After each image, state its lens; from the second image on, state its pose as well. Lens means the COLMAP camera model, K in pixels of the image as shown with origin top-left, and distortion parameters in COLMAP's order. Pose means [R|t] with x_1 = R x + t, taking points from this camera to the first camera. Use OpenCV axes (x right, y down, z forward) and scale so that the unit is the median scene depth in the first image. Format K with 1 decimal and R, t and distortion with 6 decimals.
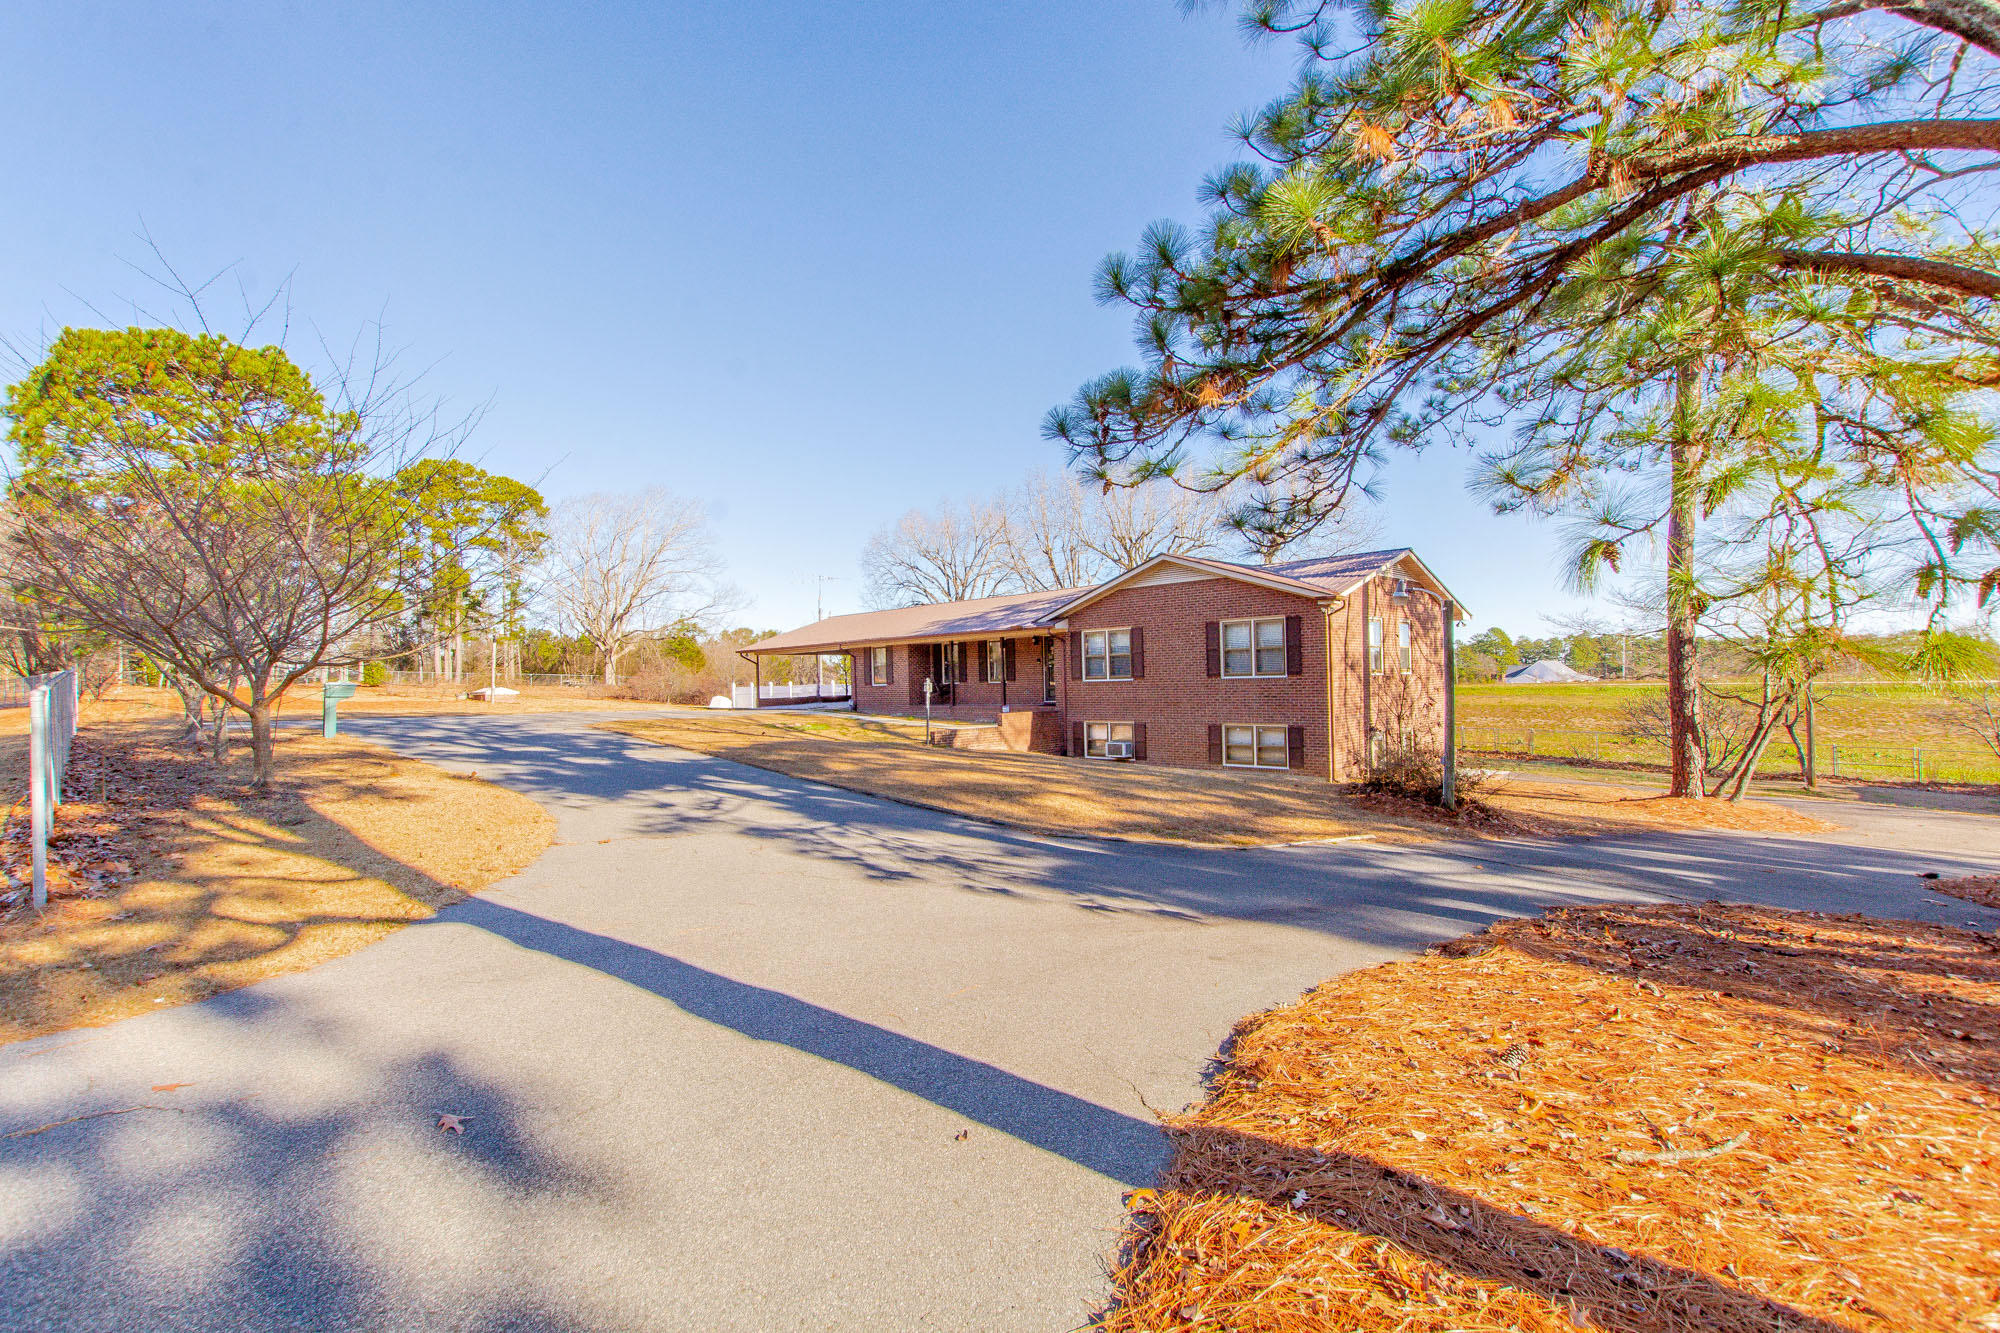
lens RADIAL K [[864.4, 0, 1000.1], [0, 864.4, 672.7], [0, 0, 1]] dist [0.004040, 0.000056]
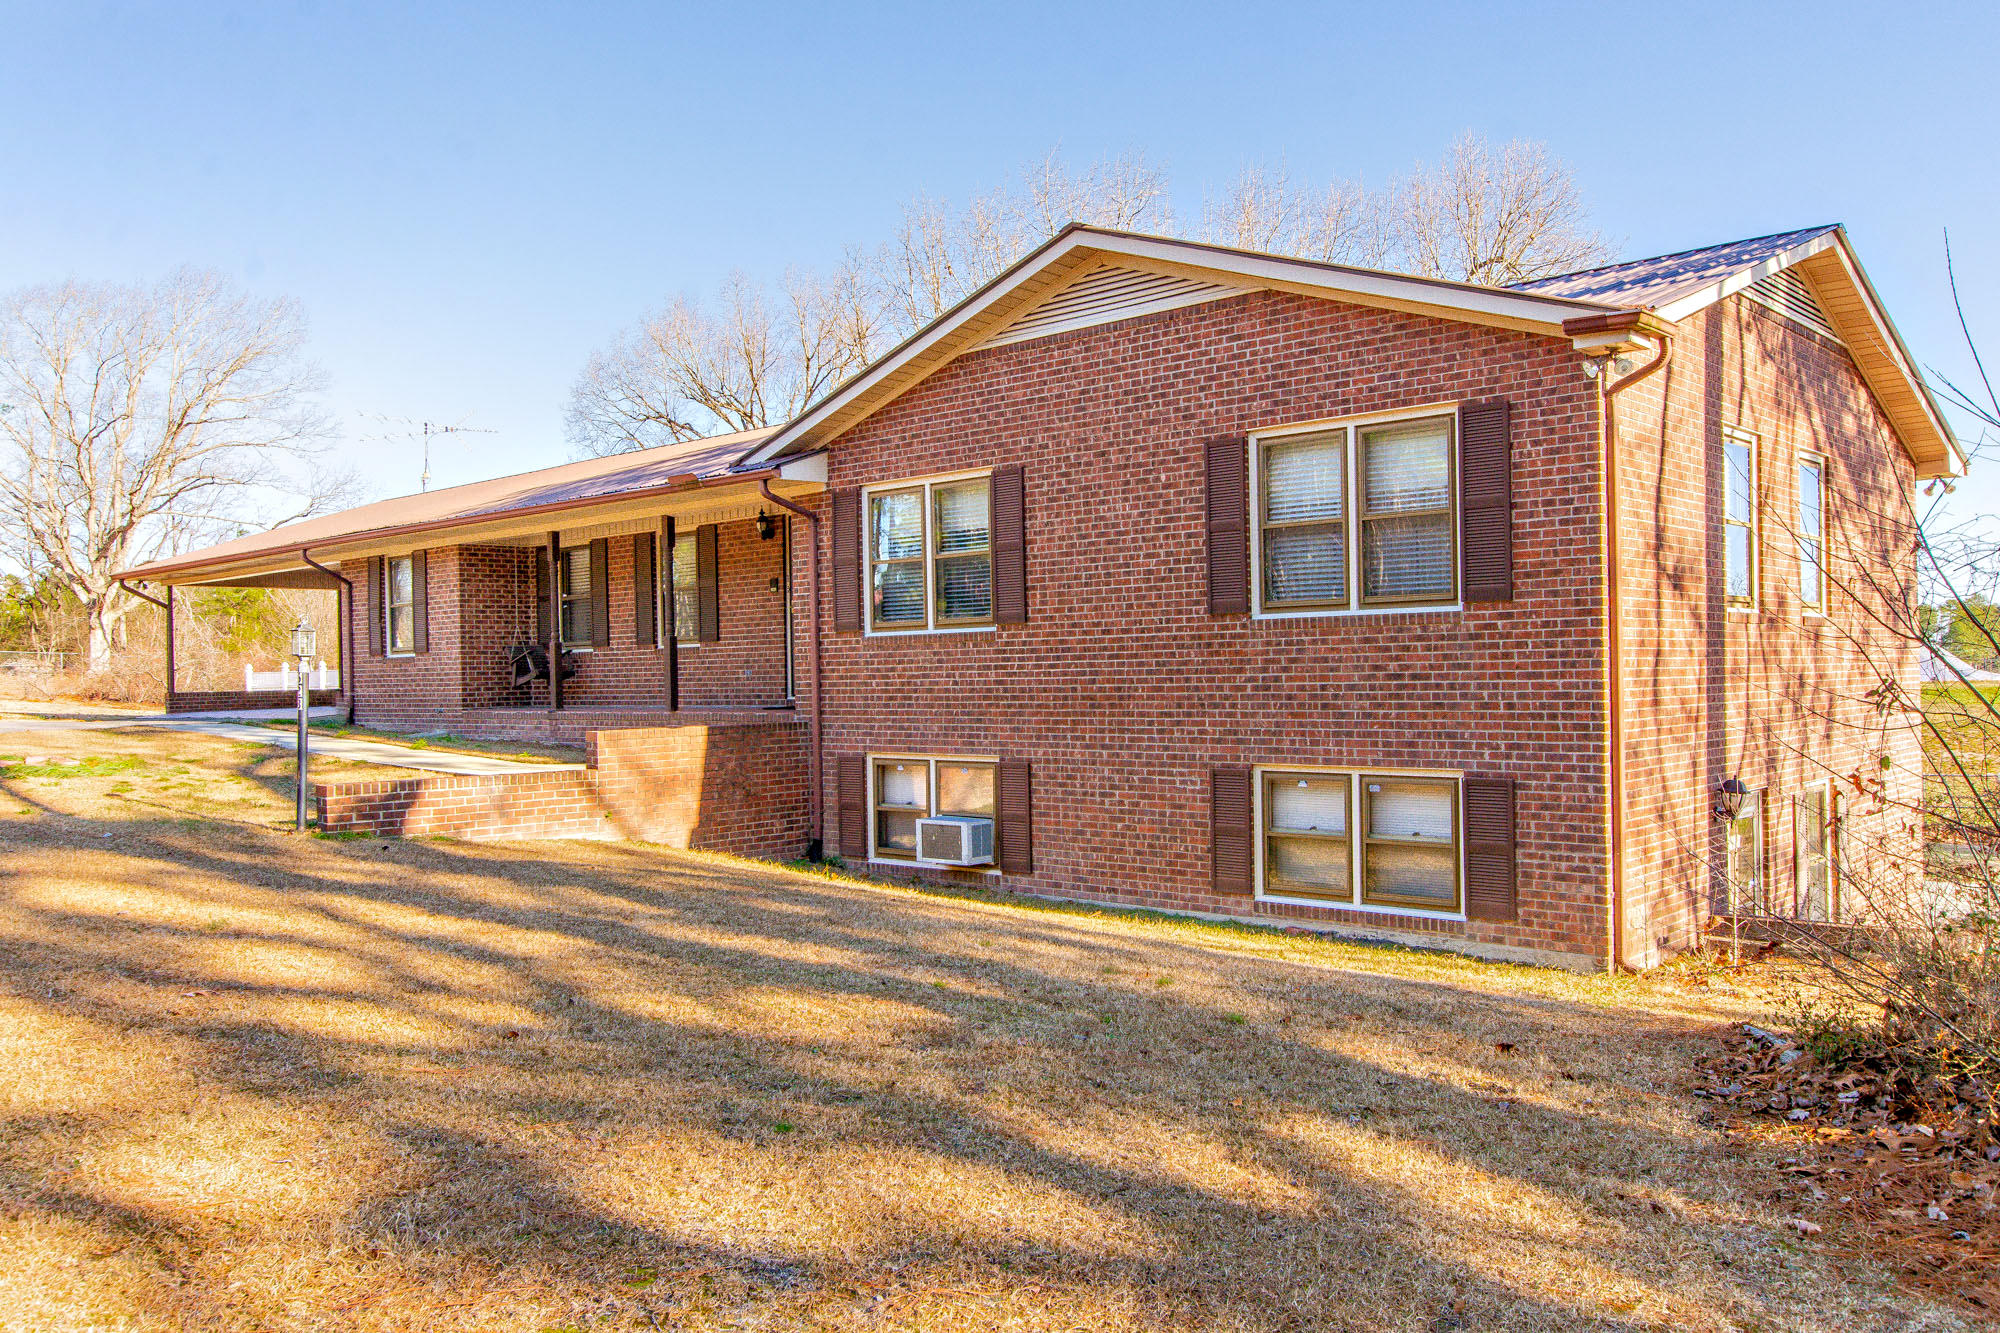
lens RADIAL K [[1537.3, 0, 1008.8], [0, 1537.3, 672.9], [0, 0, 1]] dist [-0.001468, -0.001298]
pose [[0.999185, 0.005951, 0.039928, 0.139632], [-0.006252, 0.999953, 0.007418, 0.021199], [-0.039882, -0.007661, 0.999175, 0.430727]]
